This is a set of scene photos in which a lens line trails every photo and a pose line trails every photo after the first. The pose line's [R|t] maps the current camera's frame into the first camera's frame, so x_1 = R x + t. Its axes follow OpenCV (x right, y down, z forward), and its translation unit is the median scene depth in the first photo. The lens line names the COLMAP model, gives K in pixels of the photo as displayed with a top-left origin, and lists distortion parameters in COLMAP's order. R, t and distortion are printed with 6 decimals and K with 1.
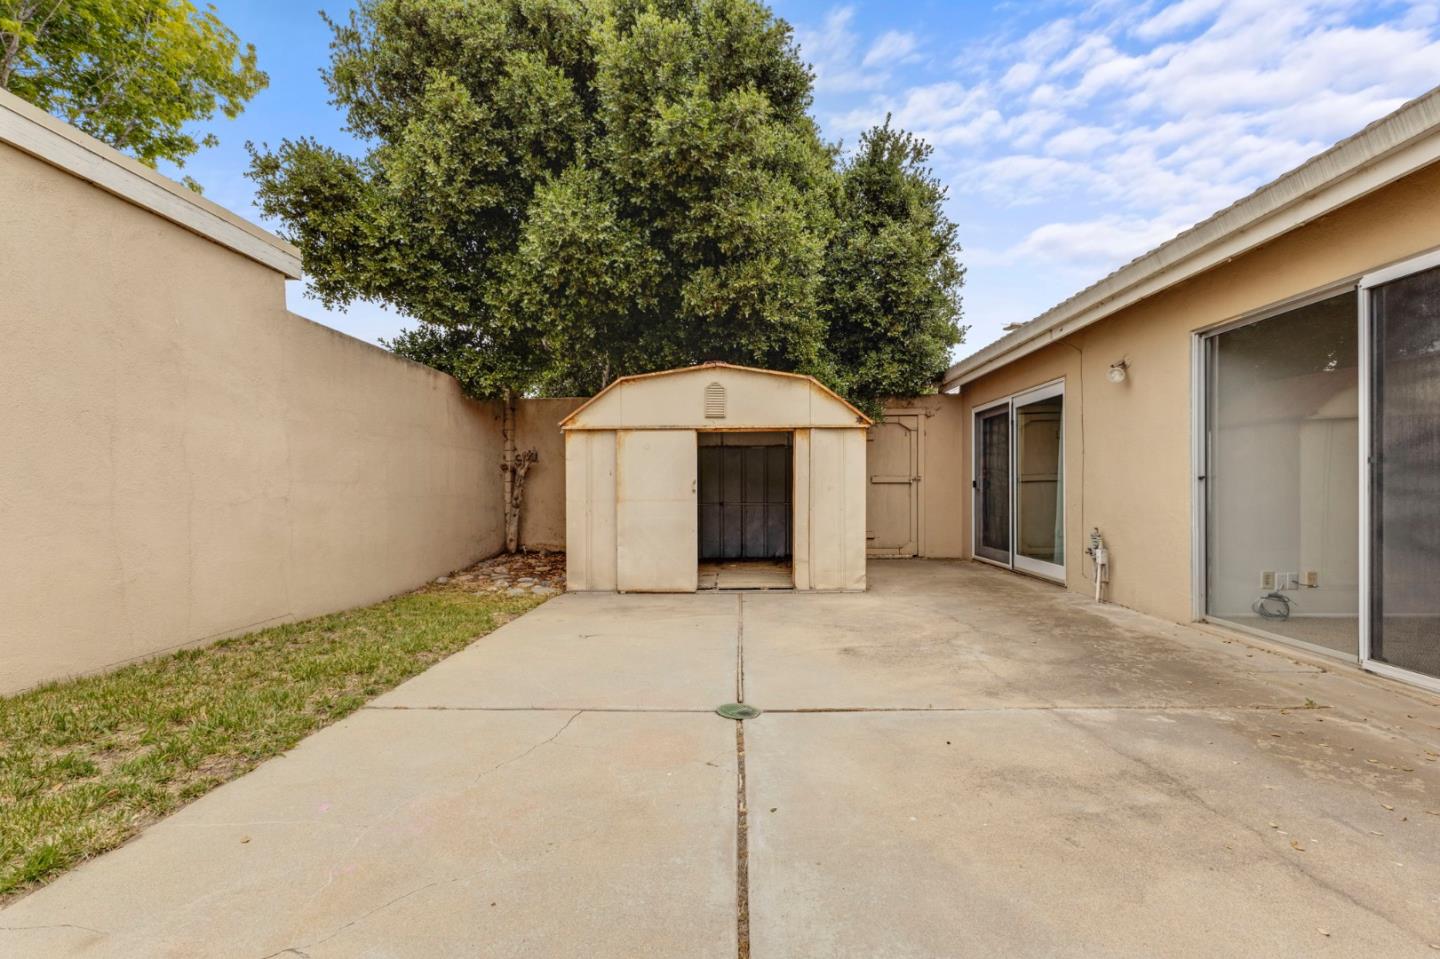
lens RADIAL K [[631.5, 0, 720.0], [0, 631.5, 479.5], [0, 0, 1]] dist [0.011376, 0.000205]
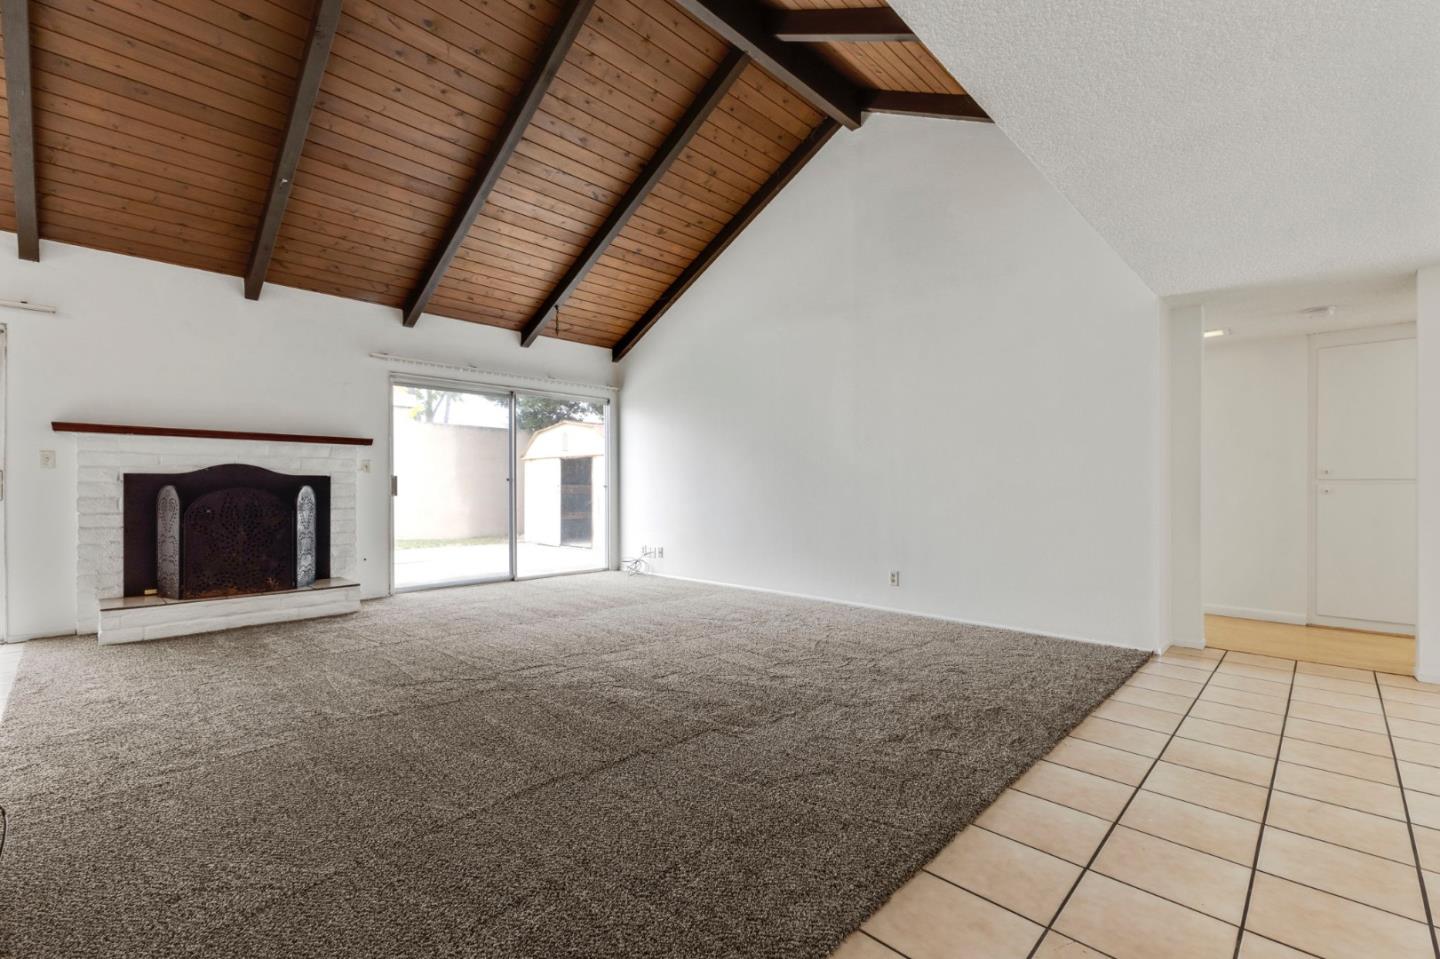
lens RADIAL K [[625.6, 0, 722.7], [0, 625.6, 488.5], [0, 0, 1]] dist [0.010988, 0.000083]
pose [[0.737908, 0.007397, -0.674861, 1.534623], [0.002986, 0.999894, 0.014225, -0.014135], [0.674895, -0.012512, 0.737808, -0.018736]]
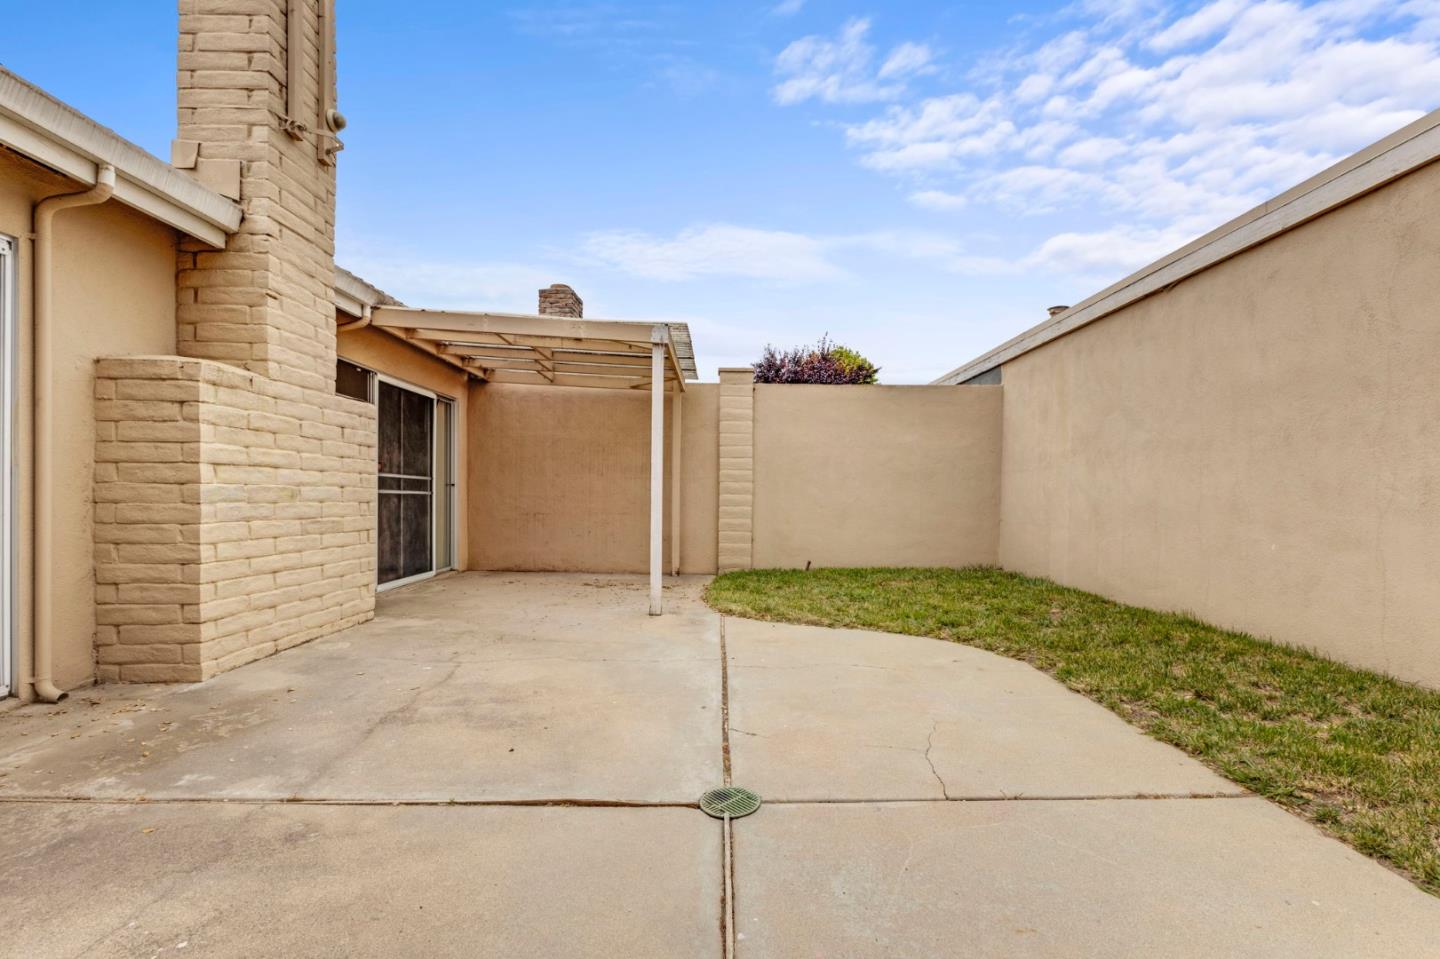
lens RADIAL K [[631.5, 0, 720.0], [0, 631.5, 479.5], [0, 0, 1]] dist [0.011376, 0.000205]
pose [[-0.999691, -0.003474, -0.024630, 0.027133], [-0.002496, 0.999211, -0.039644, 0.015981], [0.024748, -0.039570, -0.998910, 0.798539]]
